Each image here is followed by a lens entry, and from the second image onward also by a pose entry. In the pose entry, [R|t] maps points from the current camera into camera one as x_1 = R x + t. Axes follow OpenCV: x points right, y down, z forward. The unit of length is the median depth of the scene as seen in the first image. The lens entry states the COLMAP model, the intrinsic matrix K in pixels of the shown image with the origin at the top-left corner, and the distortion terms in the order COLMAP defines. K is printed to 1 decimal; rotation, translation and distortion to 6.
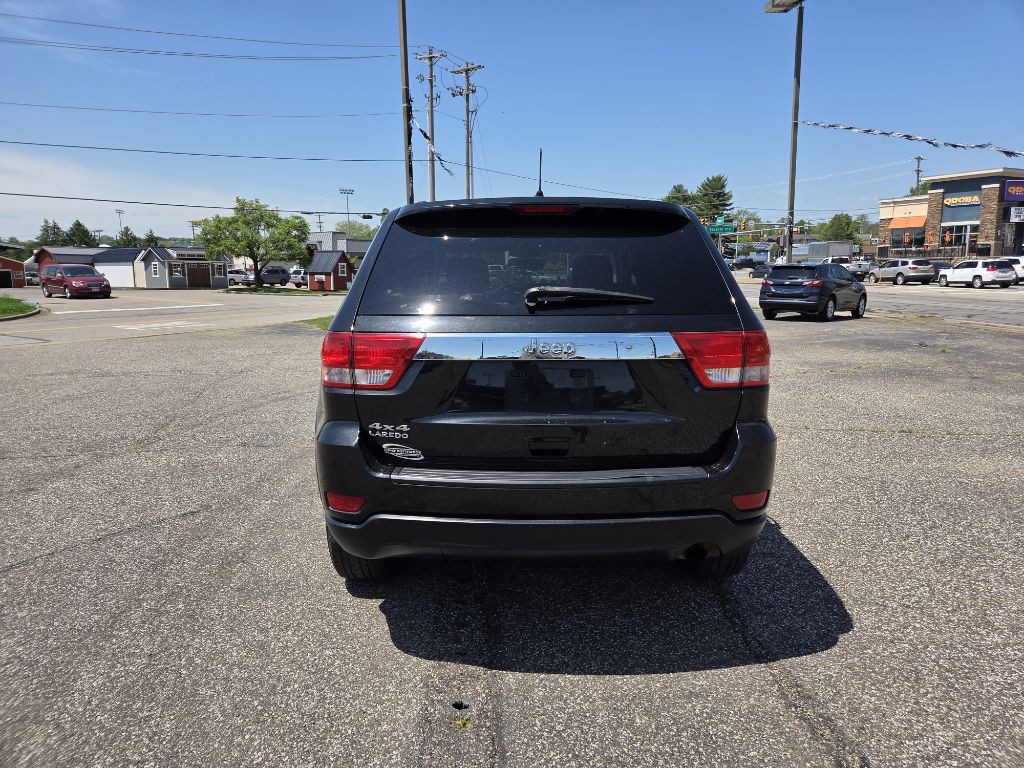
lens RADIAL K [[685.8, 0, 514.9], [0, 685.8, 381.0], [0, 0, 1]] dist [0.057469, -0.045204]
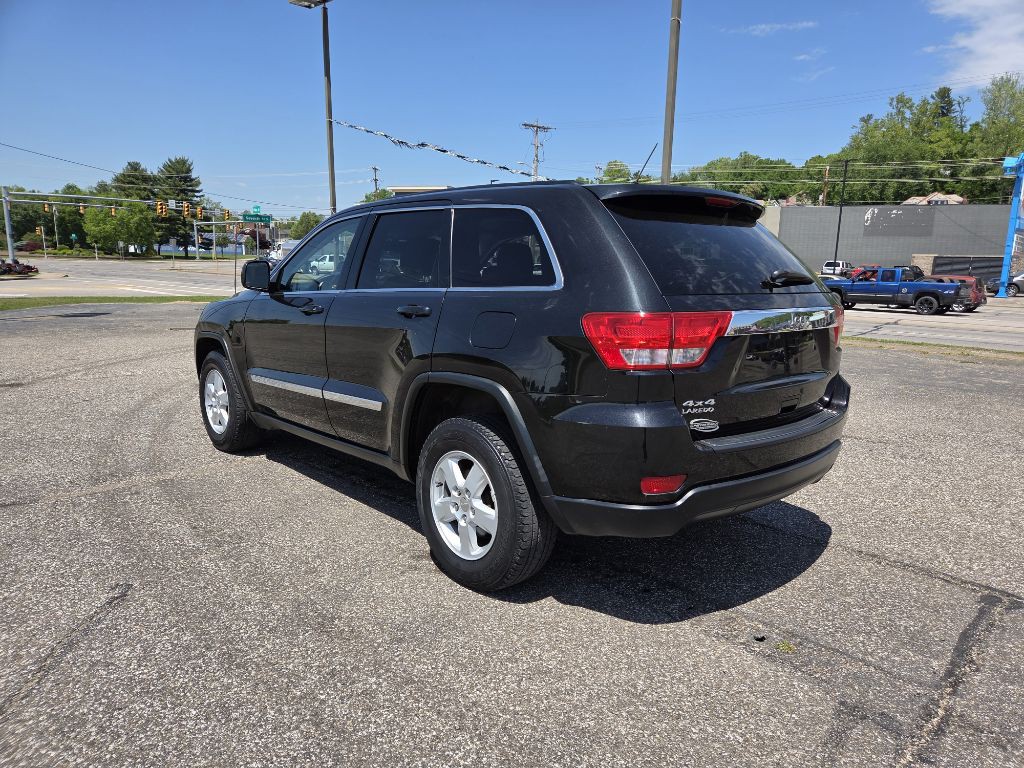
lens RADIAL K [[685.8, 0, 524.0], [0, 685.8, 393.8], [0, 0, 1]] dist [0.057469, -0.045204]
pose [[0.737030, -0.096391, 0.668951, -0.058210], [0.078563, 0.995287, 0.056856, -0.001454], [-0.671278, 0.010650, 0.741129, 0.022040]]
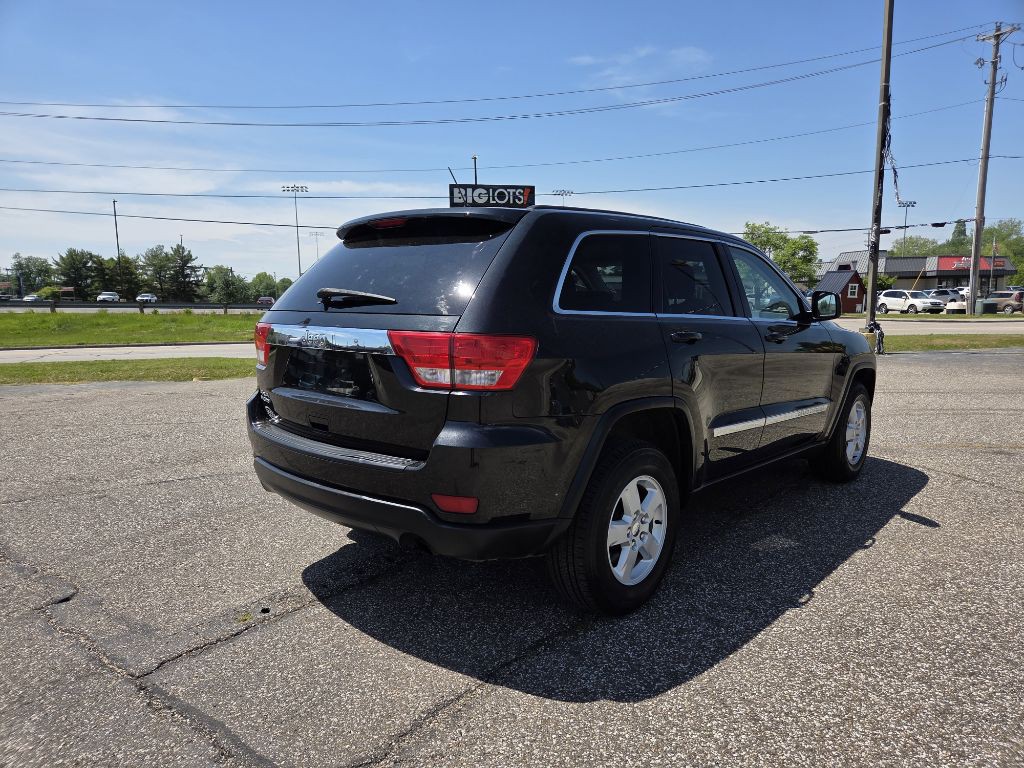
lens RADIAL K [[685.8, 0, 511.6], [0, 685.8, 391.0], [0, 0, 1]] dist [0.057469, -0.045204]
pose [[0.730576, 0.094621, -0.676243, 0.058653], [-0.107105, 0.993973, 0.023367, -0.001118], [0.674379, 0.055358, 0.736308, 0.017712]]
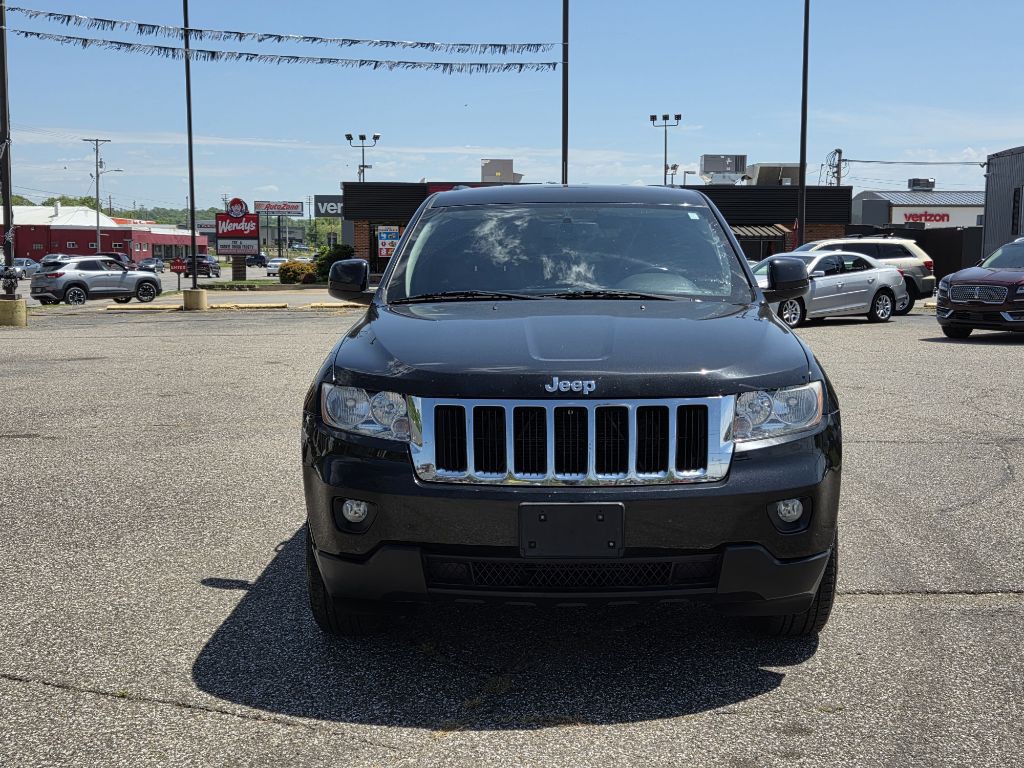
lens RADIAL K [[1252.3, 0, 535.9], [0, 1252.3, 398.8], [0, 0, 1]] dist [0.062397, 0.000000]
pose [[-0.999610, 0.006093, 0.027255, 0.001959], [0.013293, 0.962067, 0.272489, -0.038175], [-0.024561, 0.272745, -0.961773, 0.242427]]
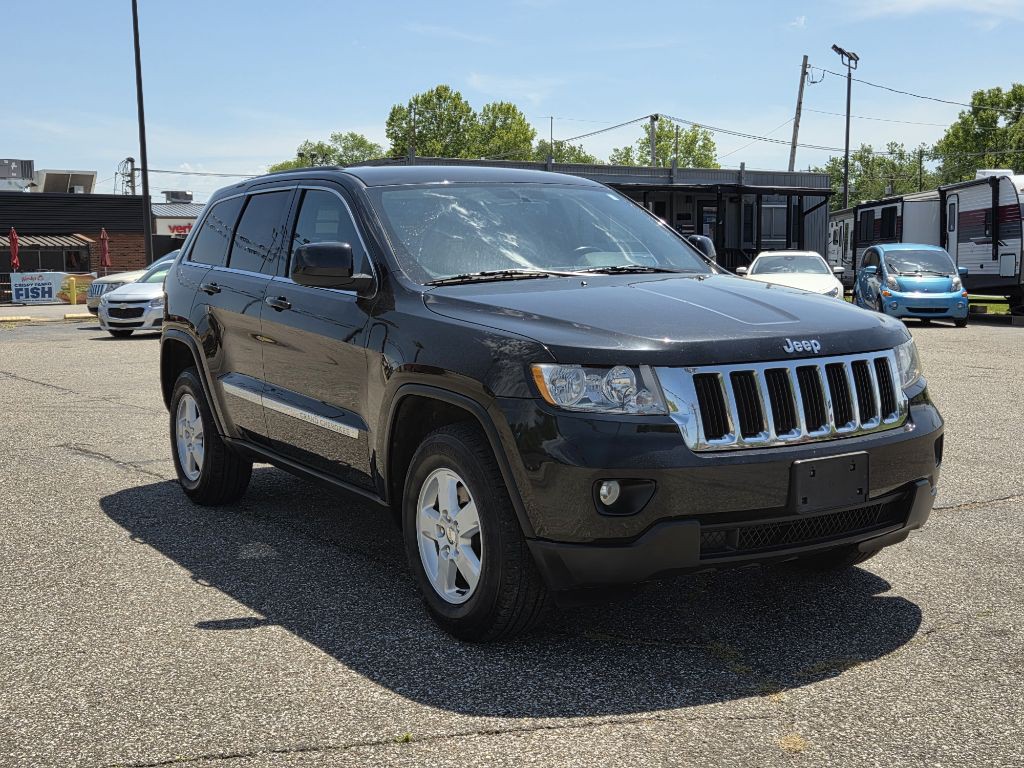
lens RADIAL K [[1252.3, 0, 513.8], [0, 1252.3, 404.1], [0, 0, 1]] dist [0.062397, 0.000000]
pose [[-0.856645, 0.085684, -0.508741, 0.068057], [-0.054690, 0.965473, 0.254697, -0.033074], [0.512999, 0.246008, -0.822382, 0.222846]]
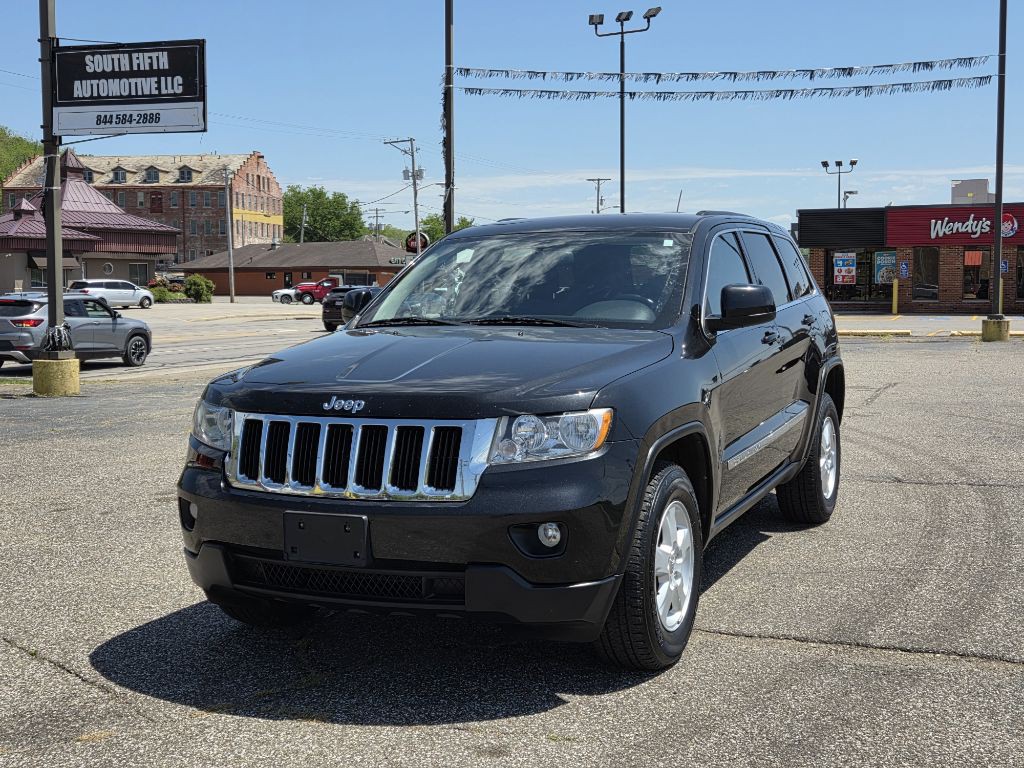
lens RADIAL K [[1252.3, 0, 531.8], [0, 1252.3, 381.3], [0, 0, 1]] dist [0.062397, 0.000000]
pose [[-0.912488, -0.014372, 0.408852, -0.050645], [0.082590, 0.972334, 0.218507, -0.036272], [-0.400681, 0.233152, -0.886056, 0.235237]]
